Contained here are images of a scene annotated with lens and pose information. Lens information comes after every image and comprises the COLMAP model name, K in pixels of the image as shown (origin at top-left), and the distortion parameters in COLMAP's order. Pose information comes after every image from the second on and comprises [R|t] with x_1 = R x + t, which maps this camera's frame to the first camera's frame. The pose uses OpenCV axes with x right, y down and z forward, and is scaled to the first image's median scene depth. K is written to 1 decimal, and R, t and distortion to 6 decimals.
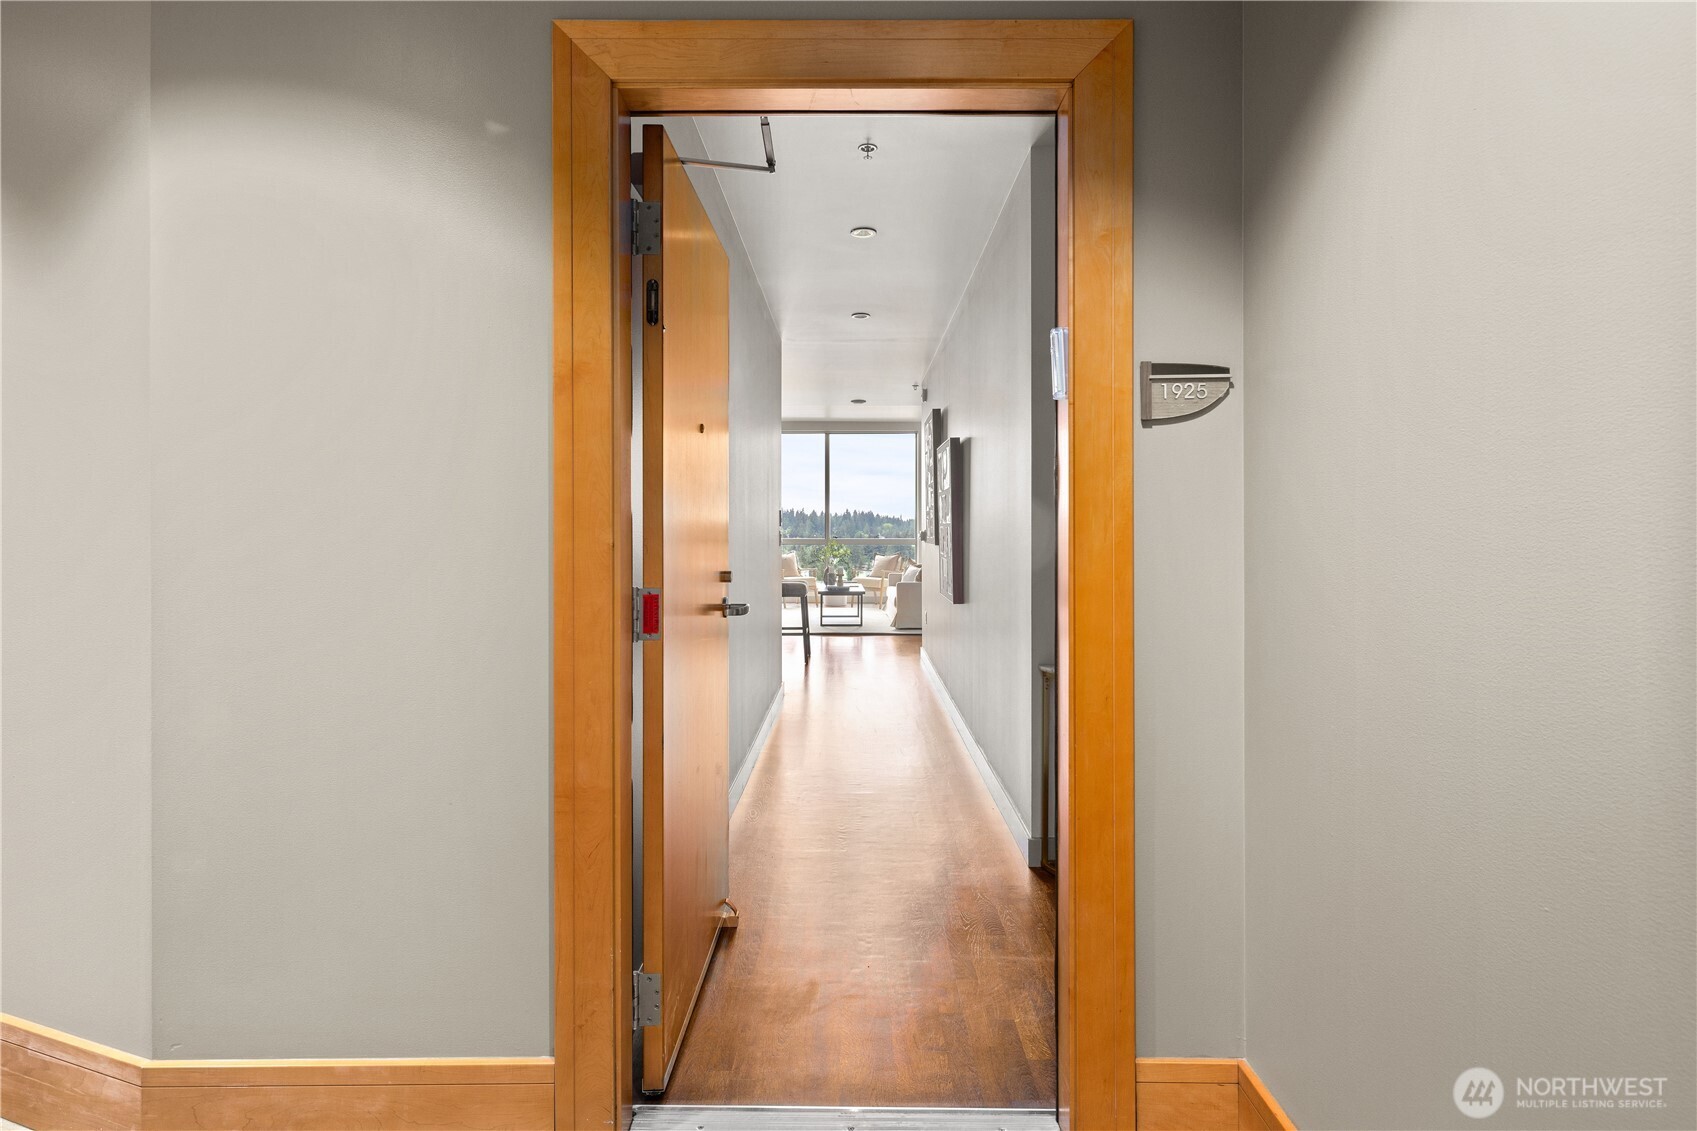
lens RADIAL K [[826.7, 0, 853.4], [0, 826.7, 555.4], [0, 0, 1]] dist [0.008213, -0.005440]
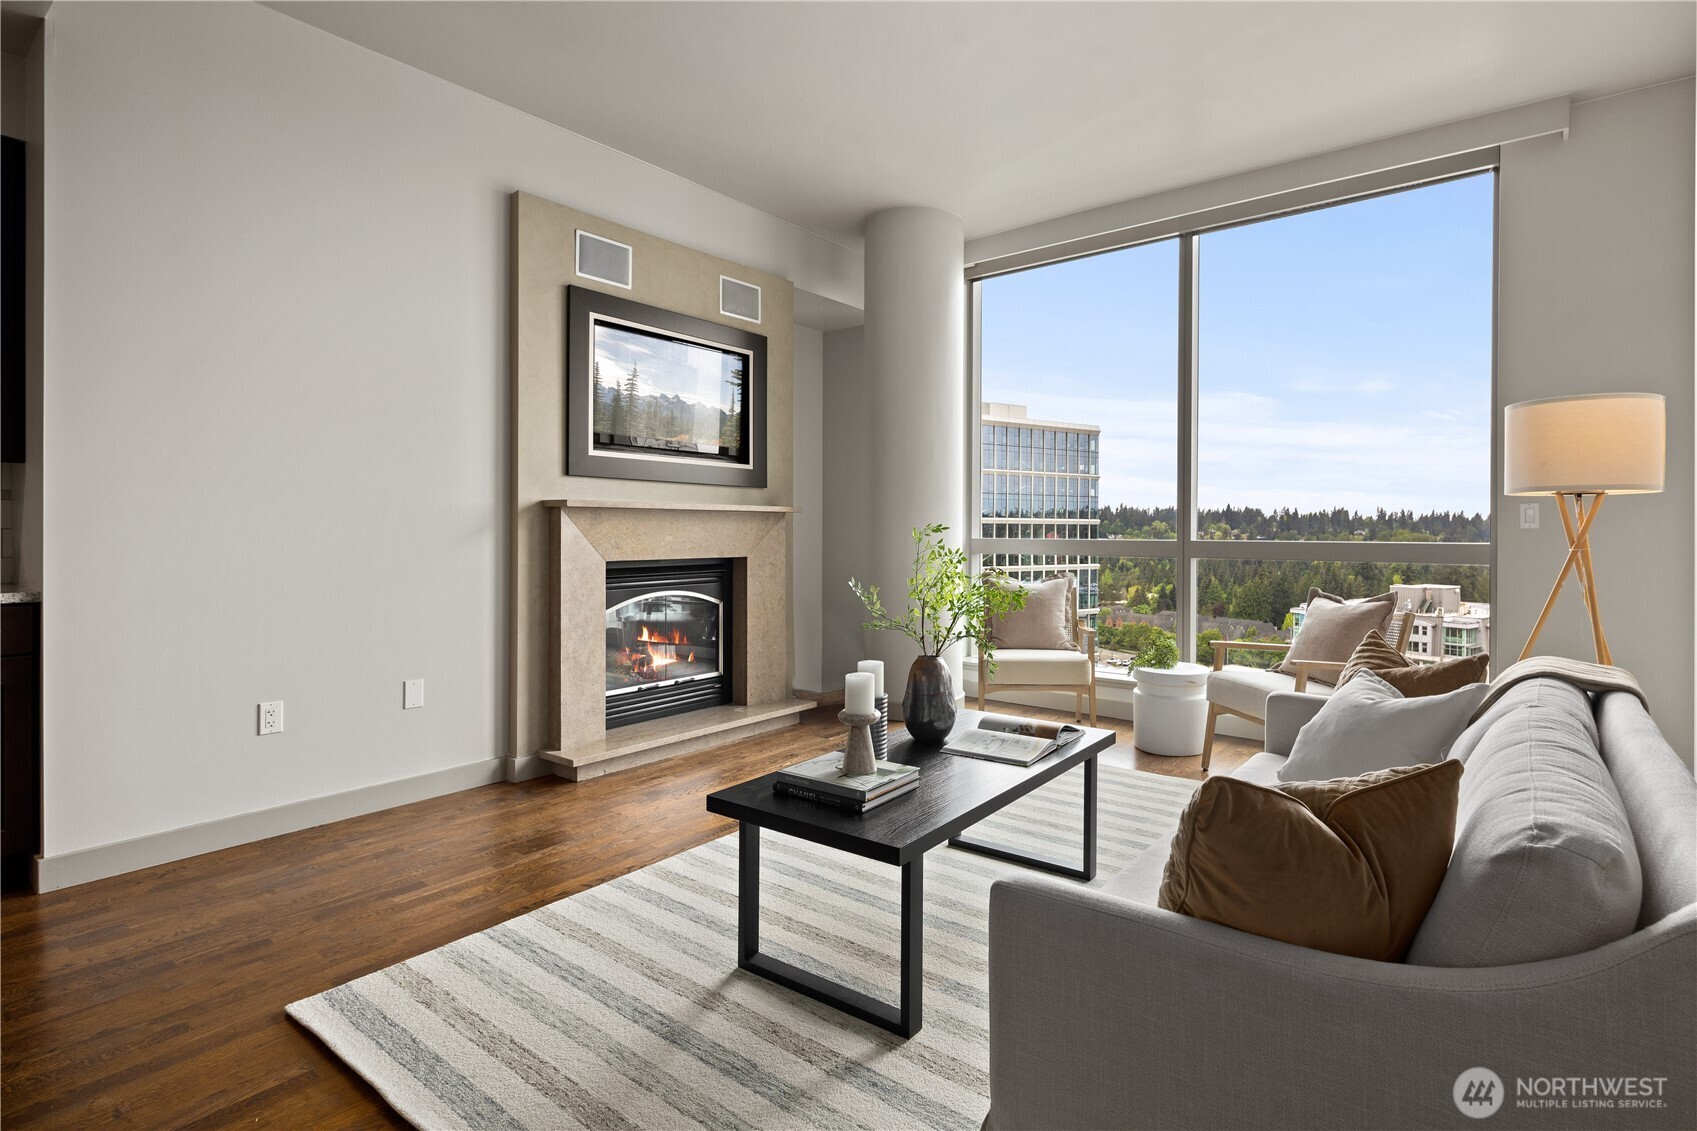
lens RADIAL K [[826.7, 0, 930.7], [0, 826.7, 537.9], [0, 0, 1]] dist [0.008213, -0.005440]
pose [[0.807314, 0.008359, -0.590062, 0.111022], [-0.024468, 0.999514, -0.019318, -0.015040], [0.589614, 0.030033, 0.807126, 0.837600]]
